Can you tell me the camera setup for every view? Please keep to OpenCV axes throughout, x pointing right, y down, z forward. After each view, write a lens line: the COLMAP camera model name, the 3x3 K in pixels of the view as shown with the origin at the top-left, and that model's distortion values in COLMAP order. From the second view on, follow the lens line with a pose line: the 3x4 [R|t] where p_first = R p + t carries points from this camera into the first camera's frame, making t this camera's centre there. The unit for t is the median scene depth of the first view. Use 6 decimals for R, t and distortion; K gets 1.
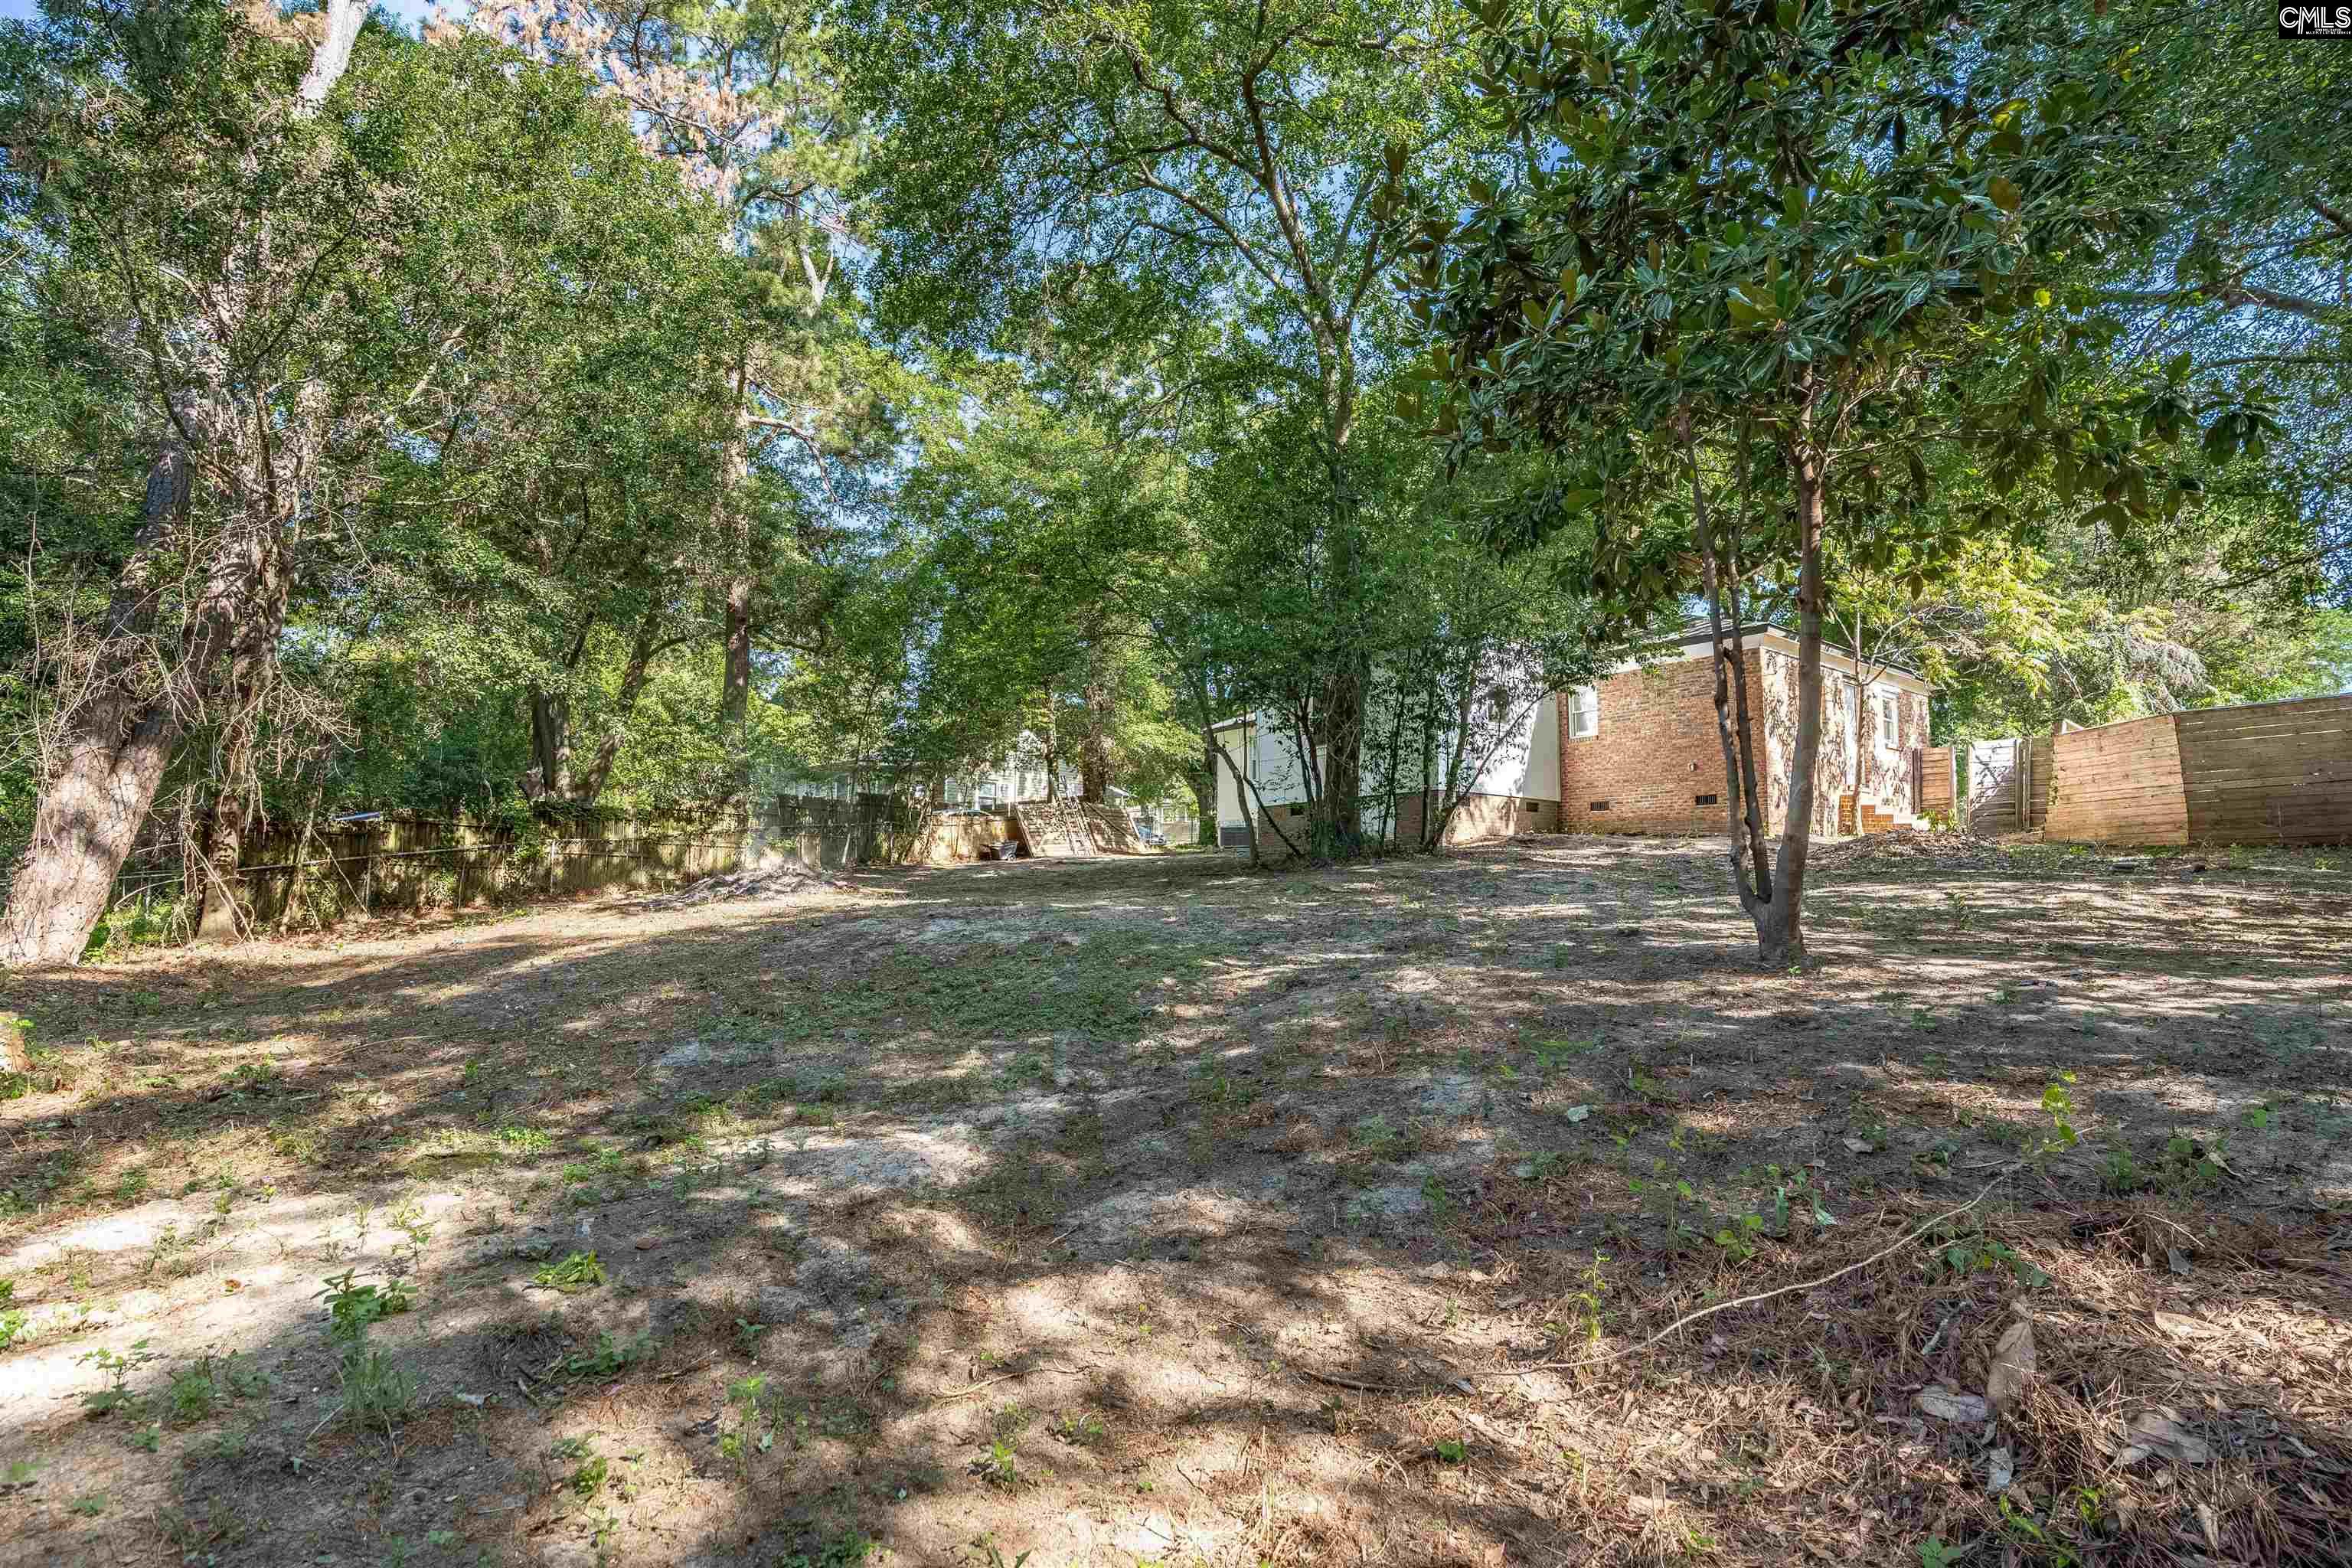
lens RADIAL K [[1140.8, 0, 1176.5], [0, 1140.8, 801.1], [0, 0, 1]] dist [-0.049901, 0.019384]
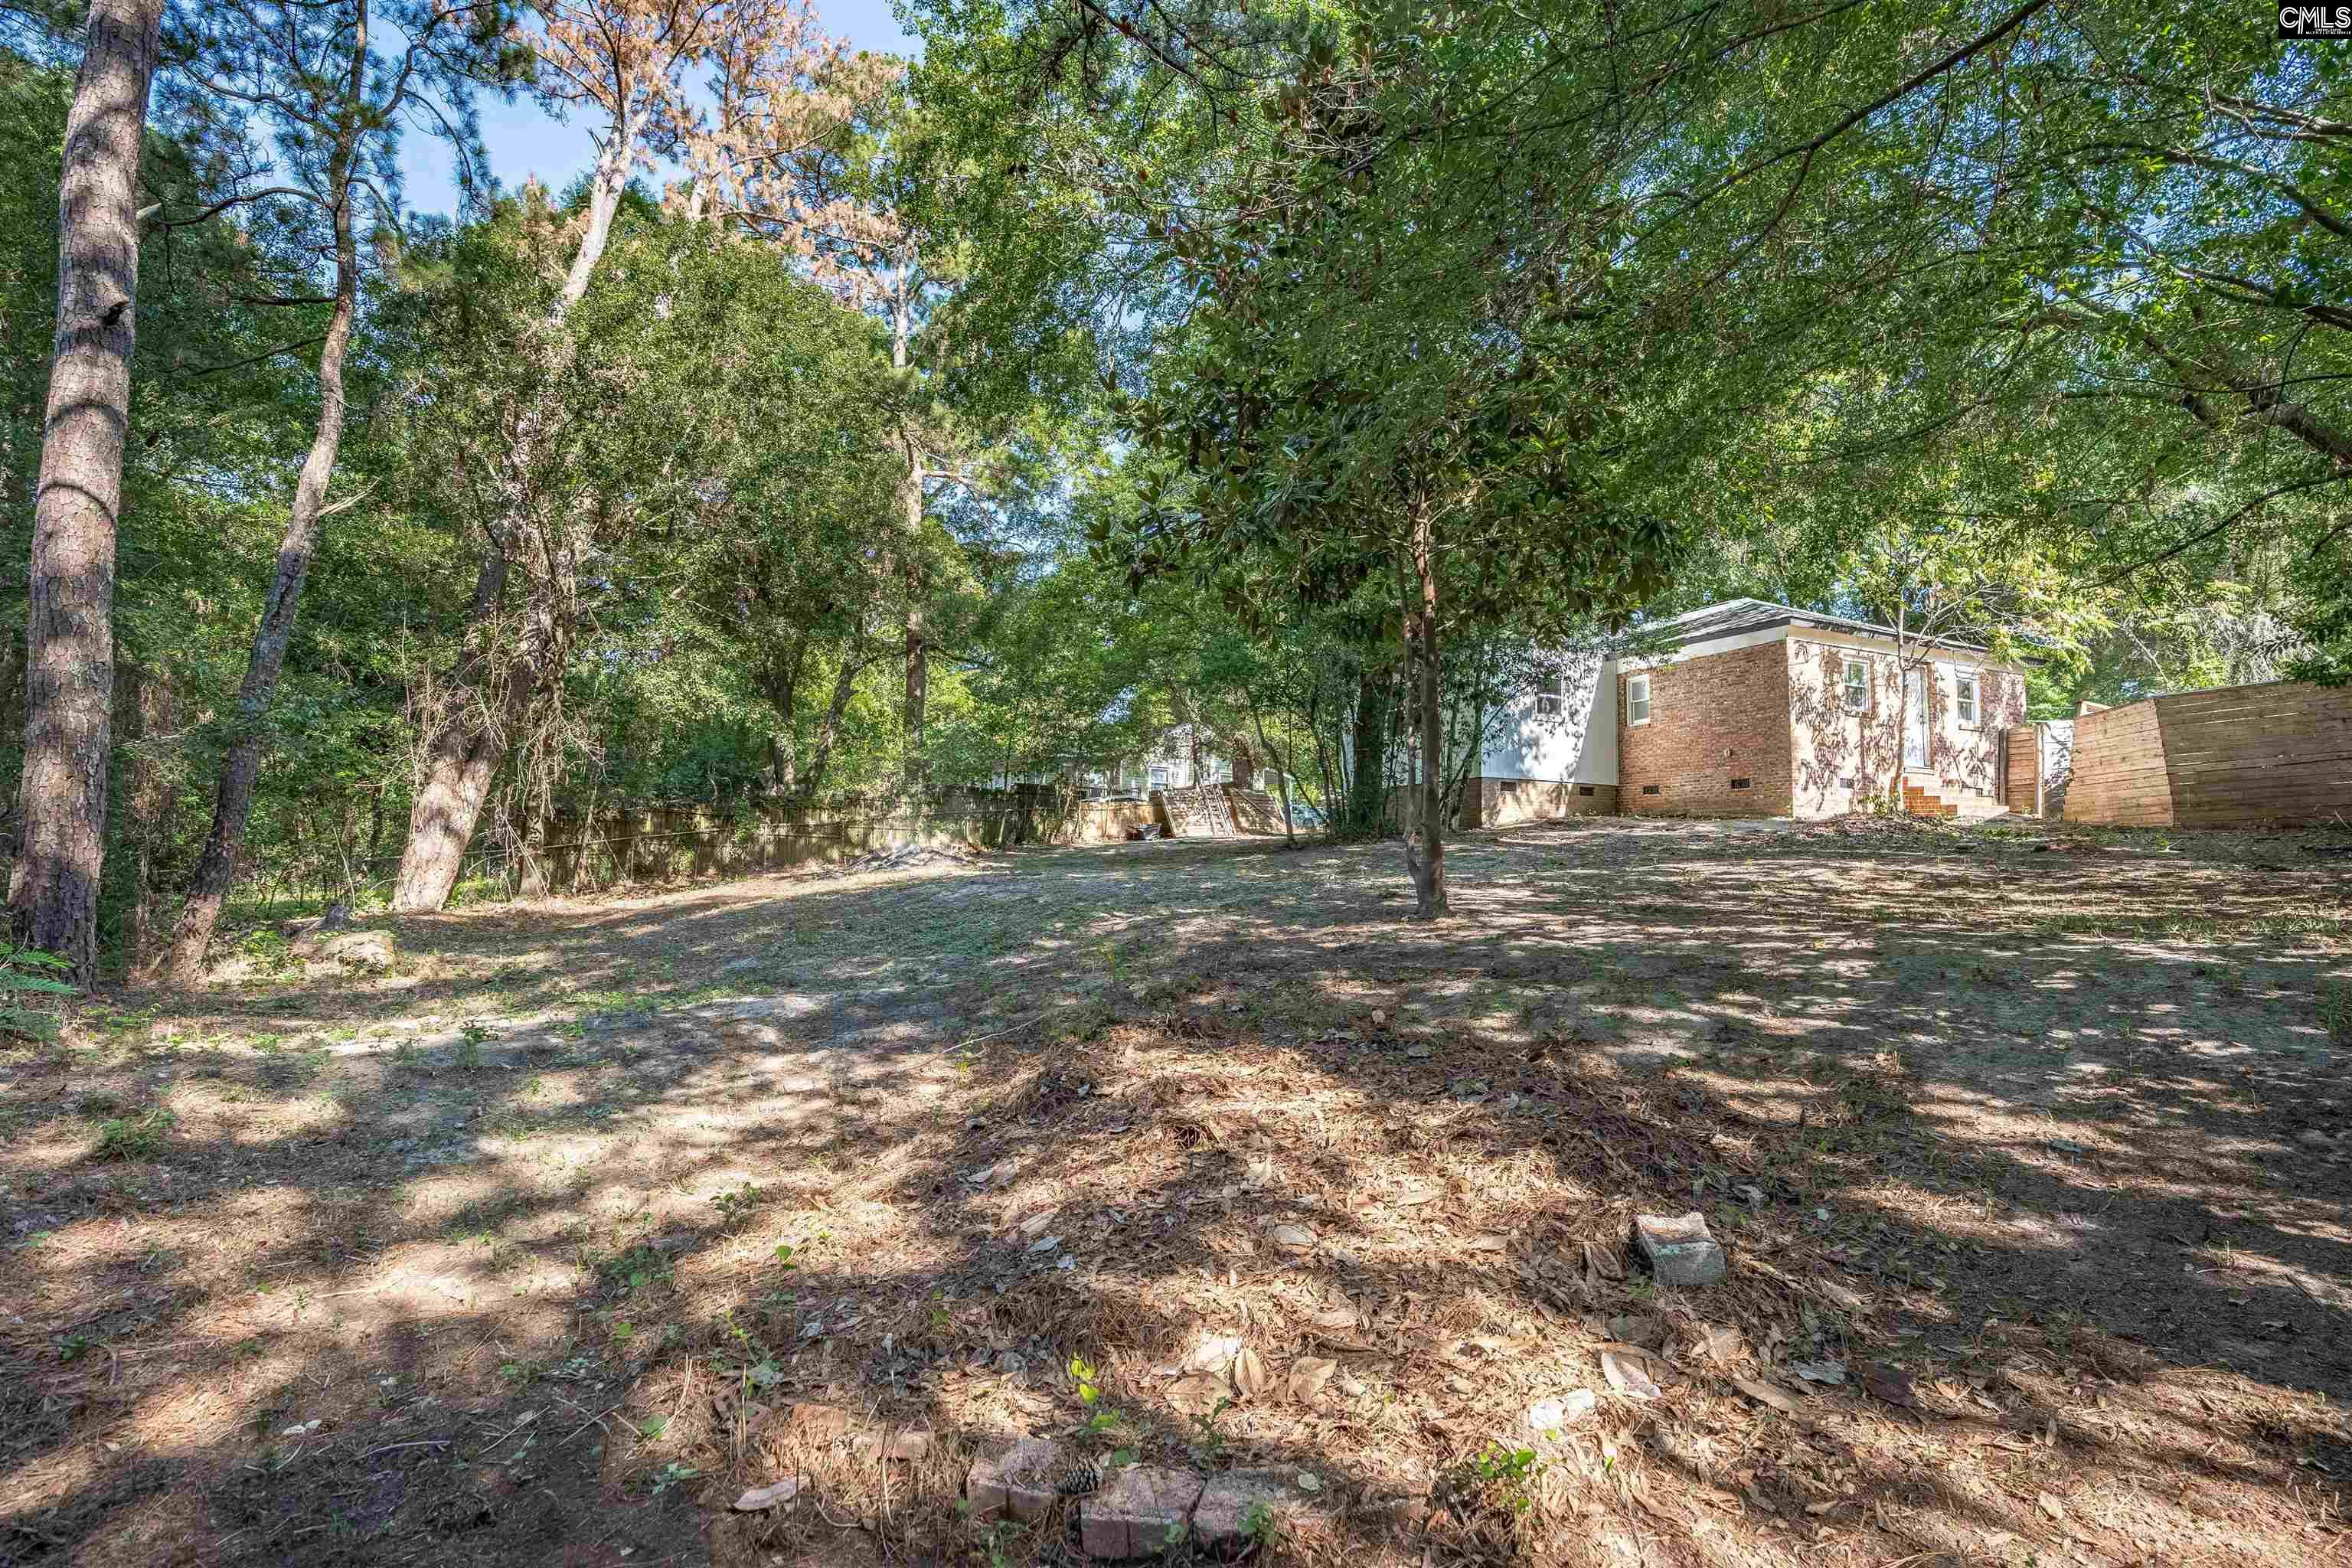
lens RADIAL K [[1140.8, 0, 1176.5], [0, 1140.8, 801.1], [0, 0, 1]] dist [-0.049901, 0.019384]
pose [[0.973646, -0.006951, -0.227958, 0.191050], [0.011053, 0.999799, 0.016720, -0.008006], [0.227796, -0.018799, 0.973527, -0.144918]]
